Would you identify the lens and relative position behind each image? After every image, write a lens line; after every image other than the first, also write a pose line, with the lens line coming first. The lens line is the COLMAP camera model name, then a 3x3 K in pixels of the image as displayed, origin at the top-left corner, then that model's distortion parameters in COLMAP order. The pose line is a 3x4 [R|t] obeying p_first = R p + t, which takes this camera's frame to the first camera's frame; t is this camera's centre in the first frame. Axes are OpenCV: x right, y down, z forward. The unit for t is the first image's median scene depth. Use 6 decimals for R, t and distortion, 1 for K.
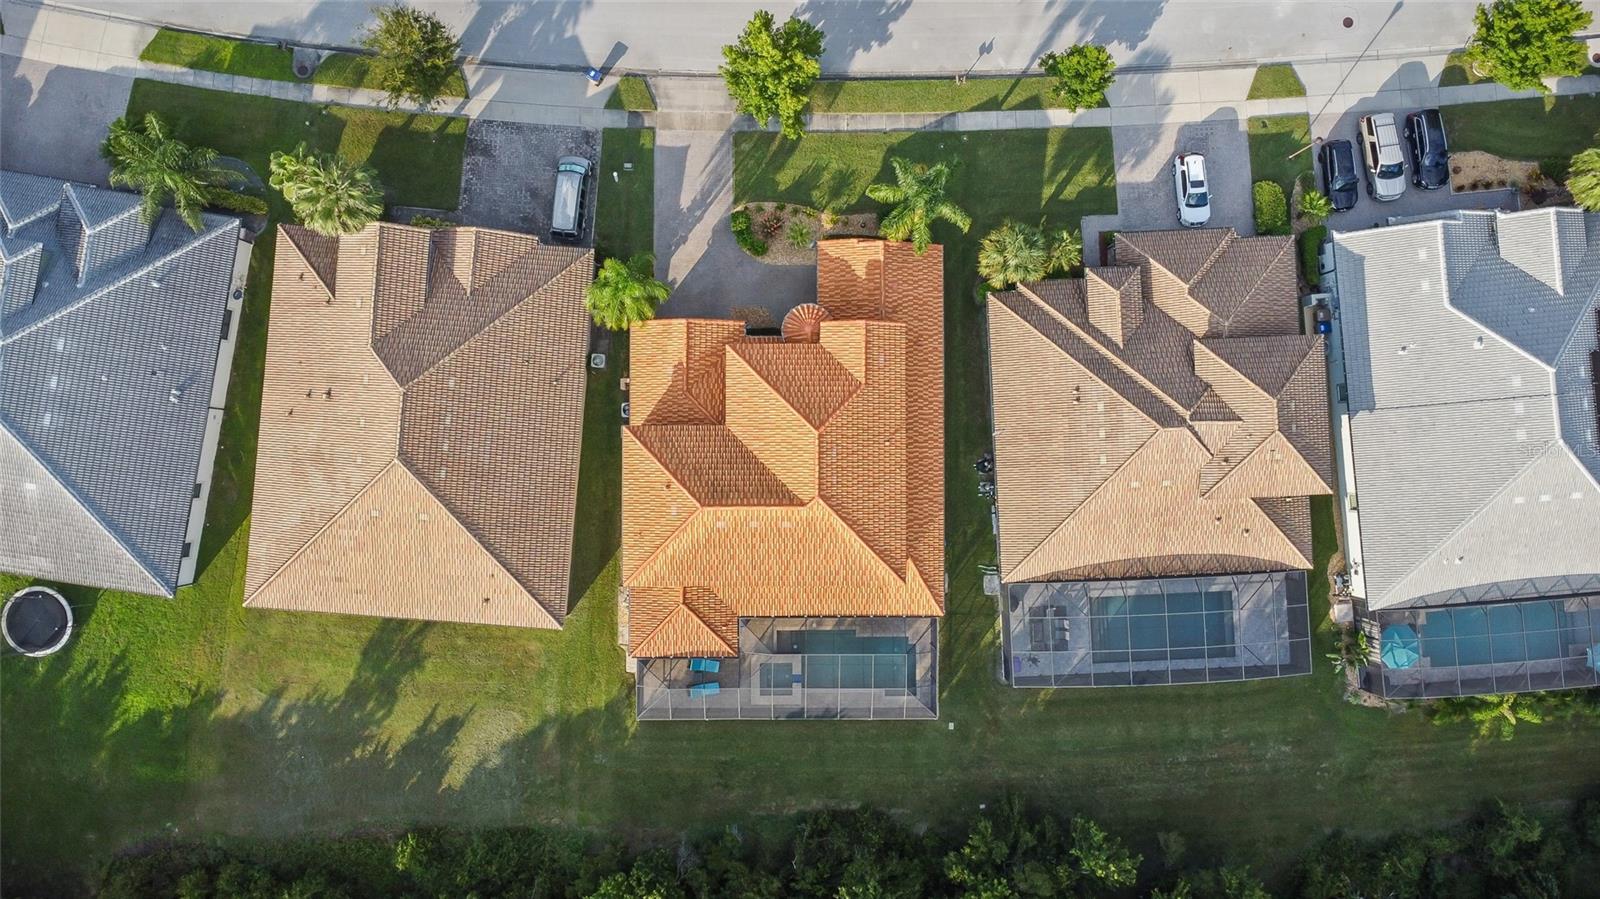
lens RADIAL K [[1185.5, 0, 805.2], [0, 1185.5, 437.3], [0, 0, 1]] dist [0.007920, 0.003606]
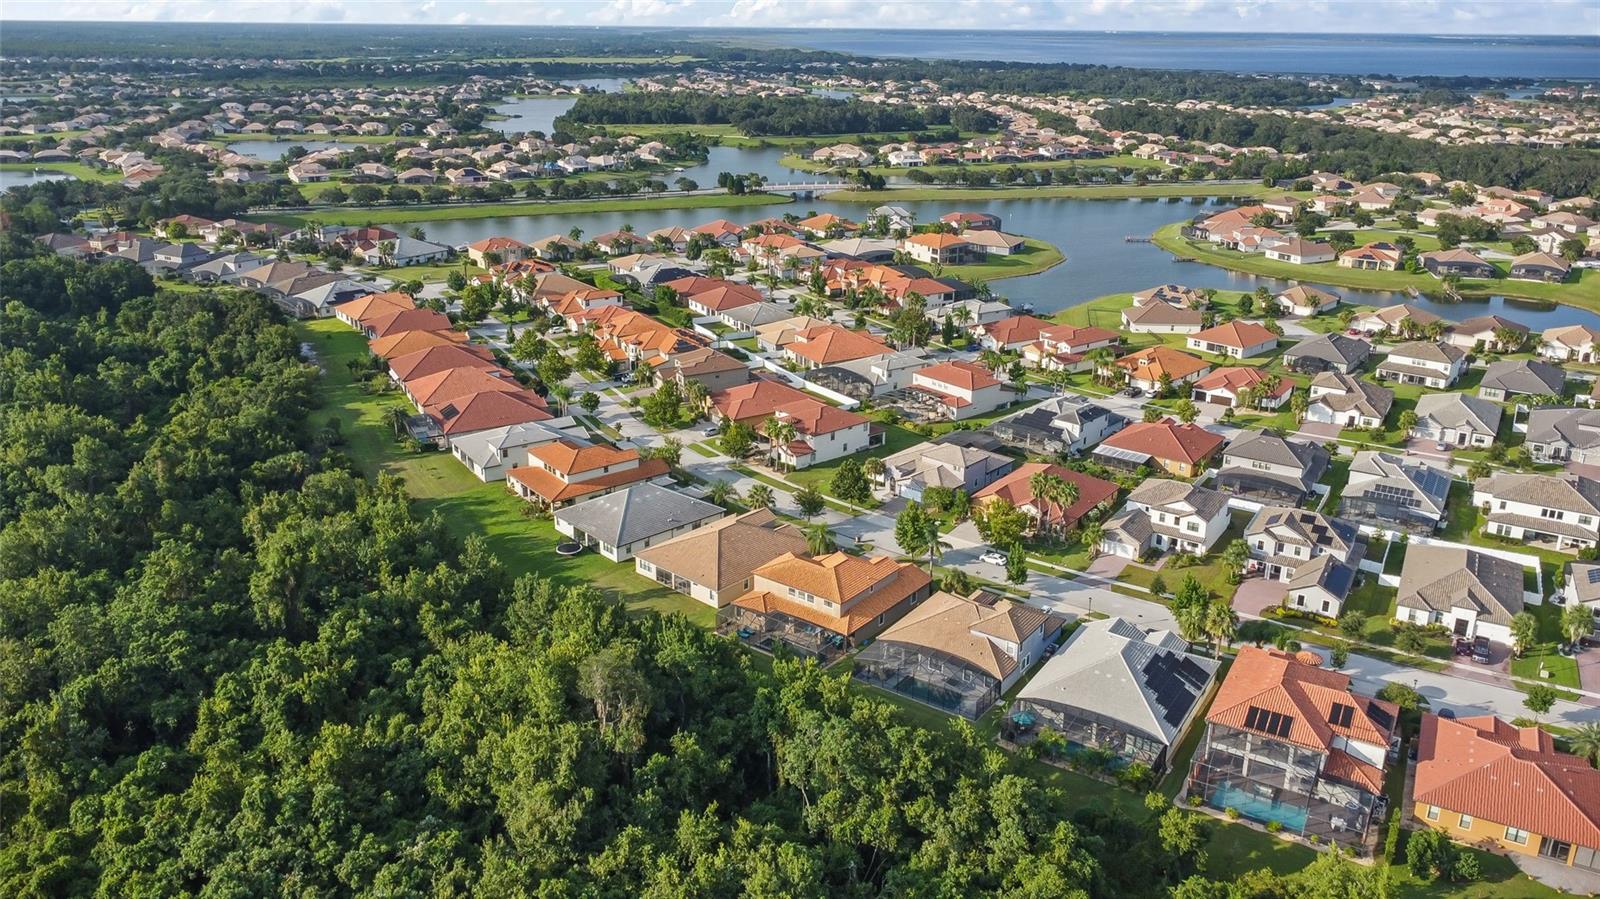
lens RADIAL K [[1185.5, 0, 805.2], [0, 1185.5, 437.3], [0, 0, 1]] dist [0.007920, 0.003606]
pose [[0.796463, 0.187282, -0.574954, 1.212806], [-0.602603, 0.324696, -0.729000, 1.598528], [0.050156, 0.927091, 0.371465, -0.189188]]
